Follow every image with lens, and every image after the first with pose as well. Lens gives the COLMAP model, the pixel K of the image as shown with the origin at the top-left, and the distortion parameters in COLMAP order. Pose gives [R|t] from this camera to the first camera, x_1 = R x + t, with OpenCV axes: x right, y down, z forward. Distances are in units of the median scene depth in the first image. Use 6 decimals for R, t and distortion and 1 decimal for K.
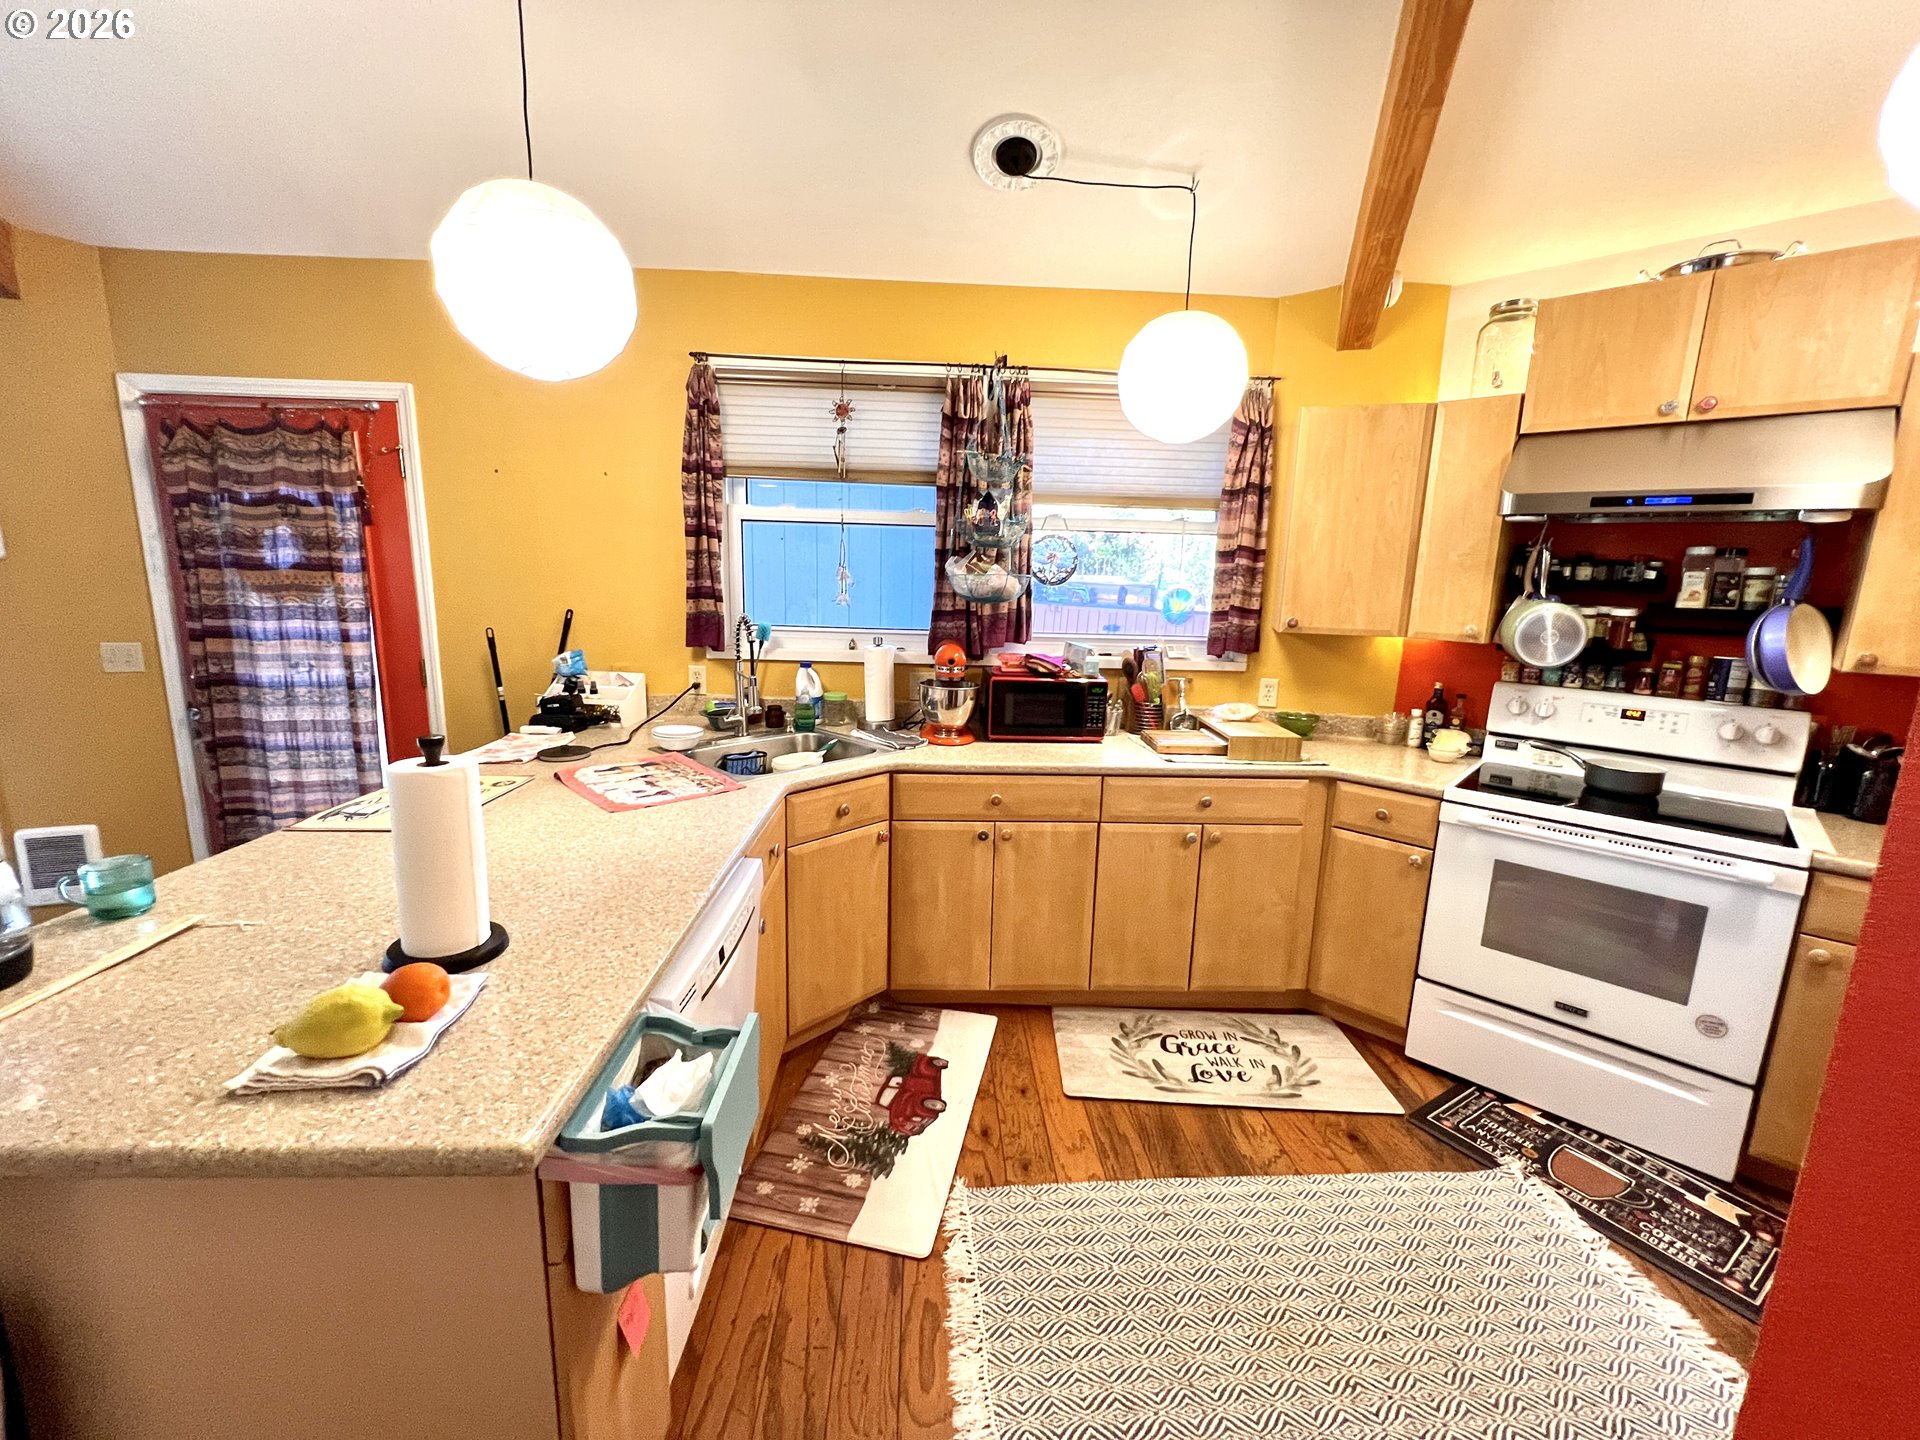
lens RADIAL K [[796.0, 0, 960.0], [0, 796.0, 720.0], [0, 0, 1]] dist [-0.001194, -0.000114]
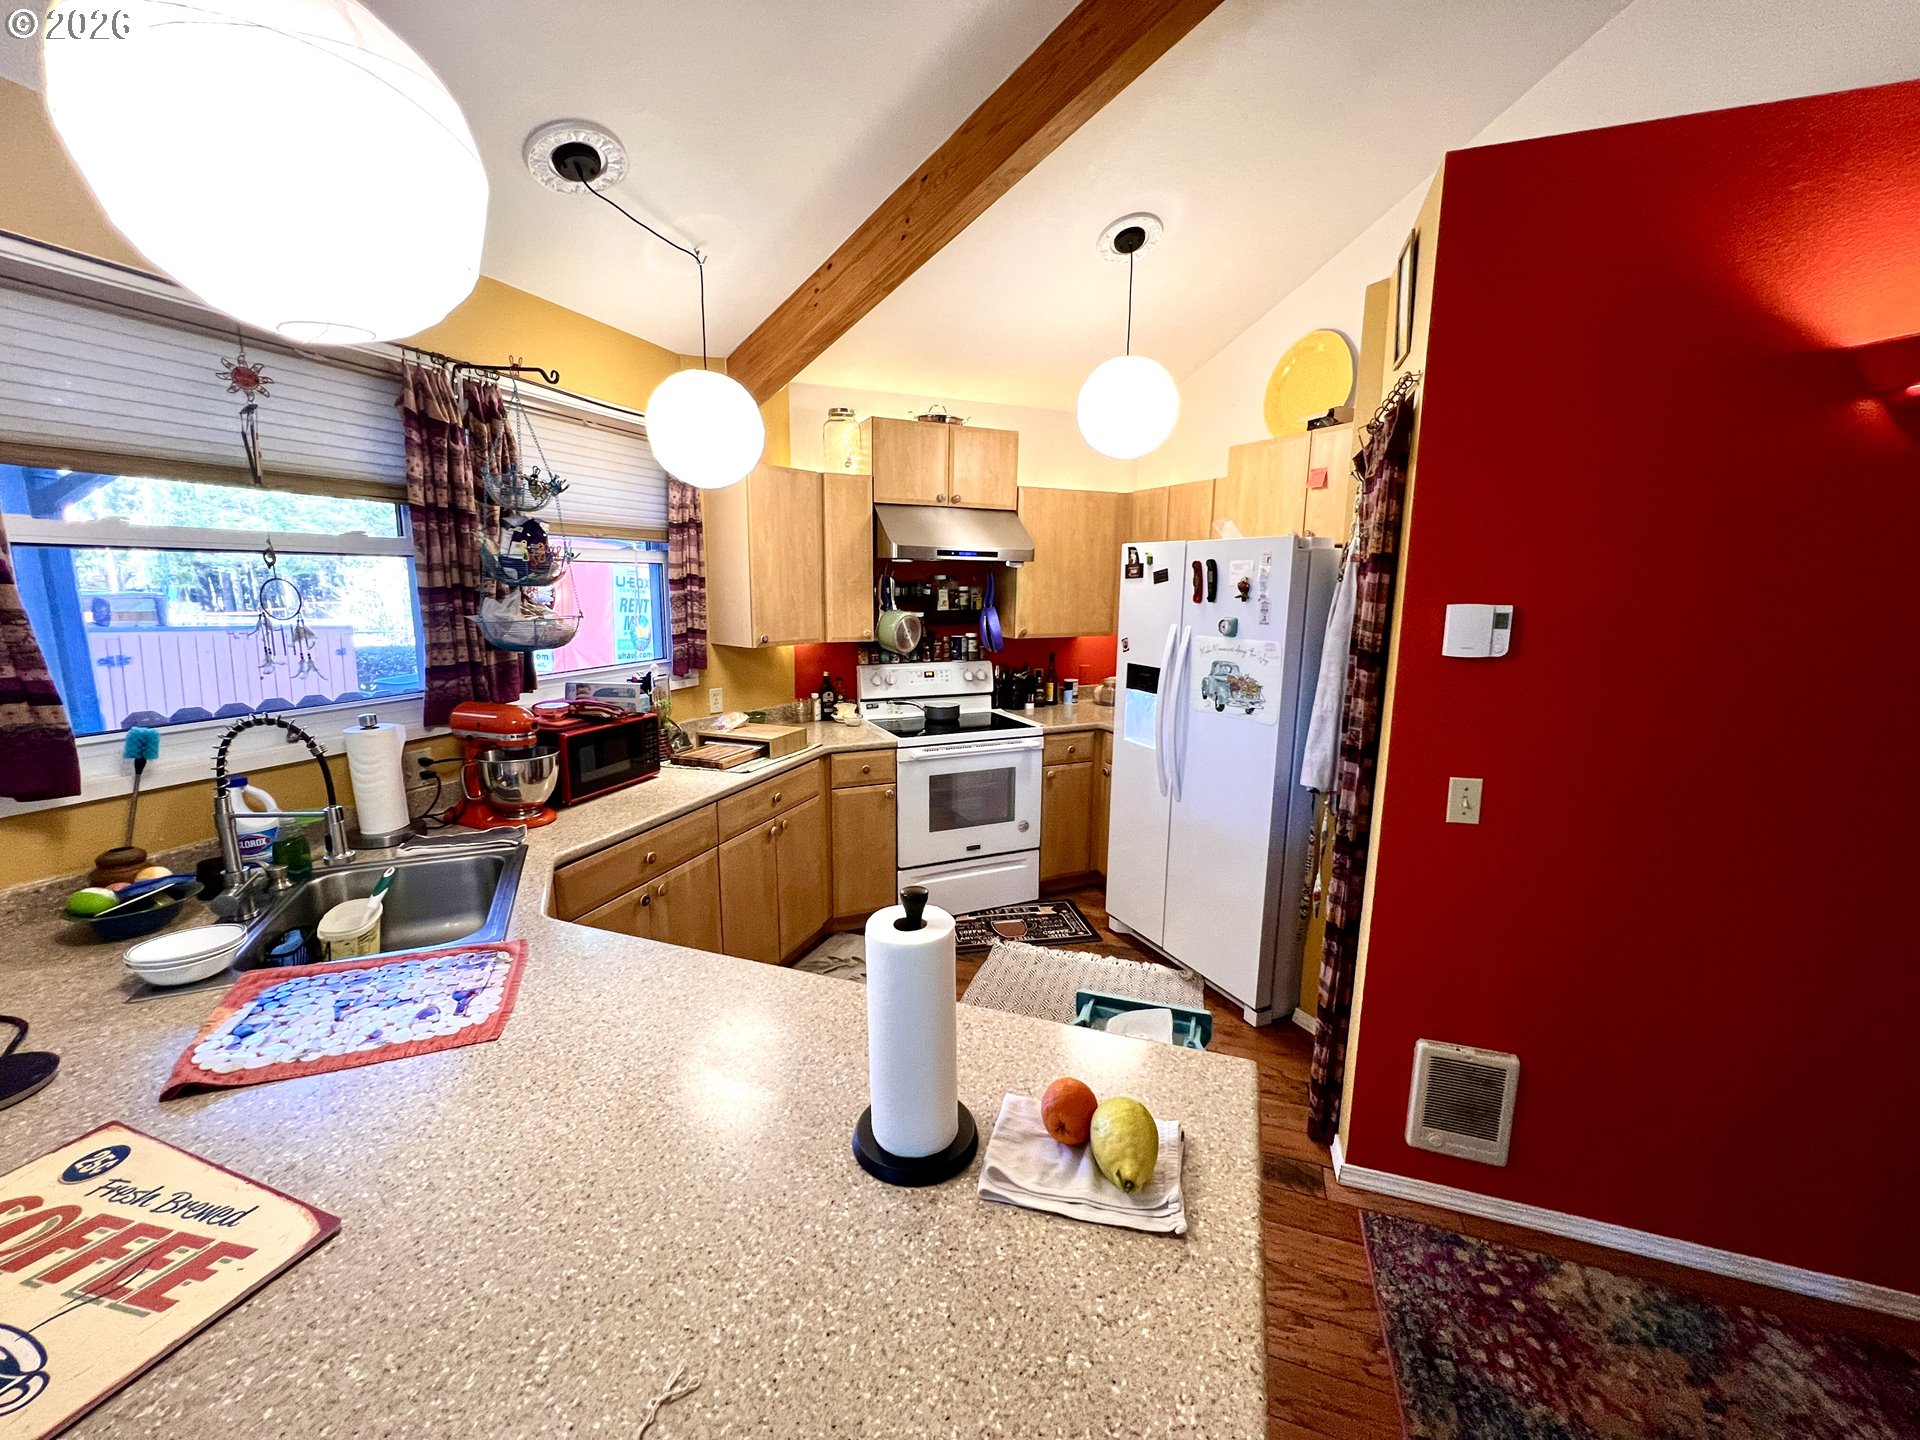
lens RADIAL K [[796.0, 0, 960.0], [0, 796.0, 720.0], [0, 0, 1]] dist [-0.001194, -0.000114]
pose [[0.357045, -0.189620, 0.914638, -0.683806], [0.172149, 0.975764, 0.135091, -0.128083], [-0.918087, 0.109221, 0.381035, 0.307097]]
